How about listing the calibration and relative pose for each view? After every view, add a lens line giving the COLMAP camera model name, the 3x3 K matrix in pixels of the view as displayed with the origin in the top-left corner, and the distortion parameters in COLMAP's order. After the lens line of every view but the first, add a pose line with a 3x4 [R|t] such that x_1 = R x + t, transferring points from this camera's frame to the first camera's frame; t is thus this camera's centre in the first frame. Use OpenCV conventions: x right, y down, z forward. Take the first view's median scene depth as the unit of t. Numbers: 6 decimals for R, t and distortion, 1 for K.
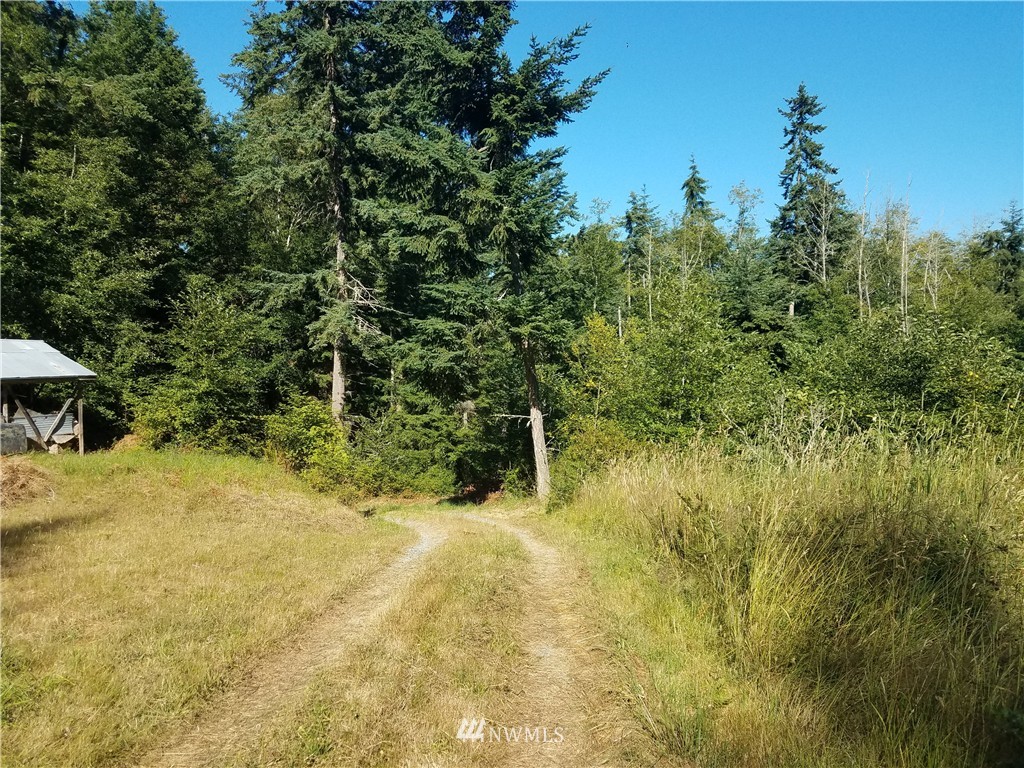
lens RADIAL K [[844.8, 0, 516.3], [0, 844.8, 374.2], [0, 0, 1]] dist [0.162612, -0.137279]
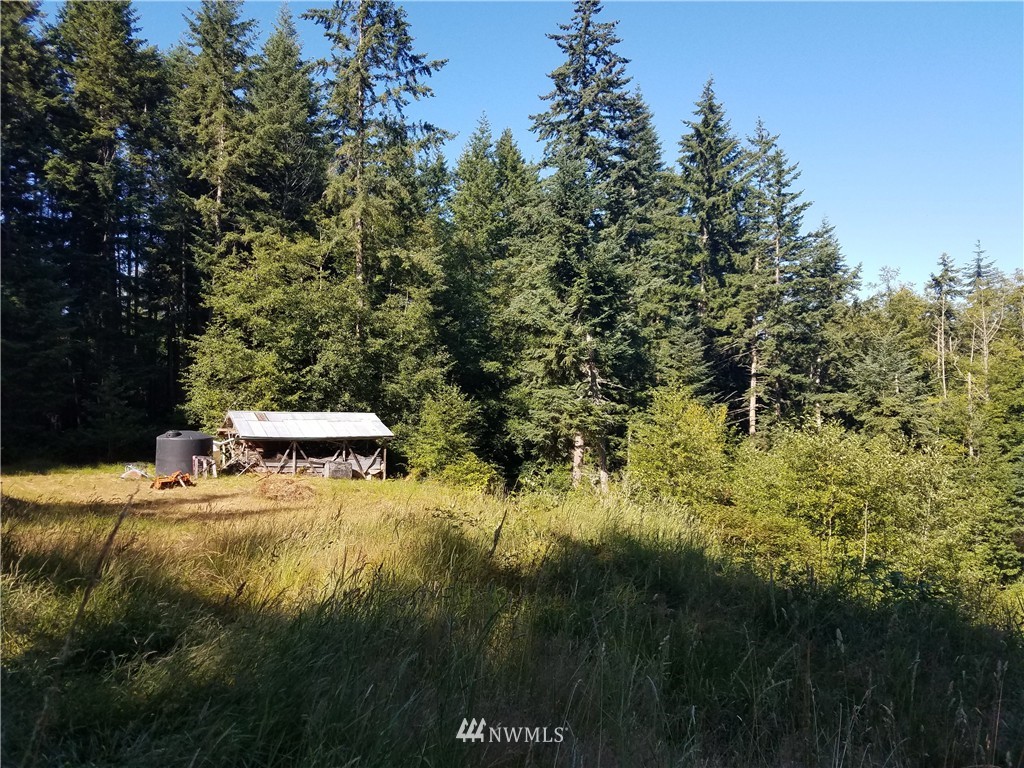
lens RADIAL K [[844.8, 0, 515.0], [0, 844.8, 385.0], [0, 0, 1]] dist [0.162612, -0.137279]
pose [[0.889189, 0.012002, -0.457382, 0.441406], [-0.028652, 0.999155, -0.029484, -0.049624], [0.456641, 0.039322, 0.888782, -0.338456]]
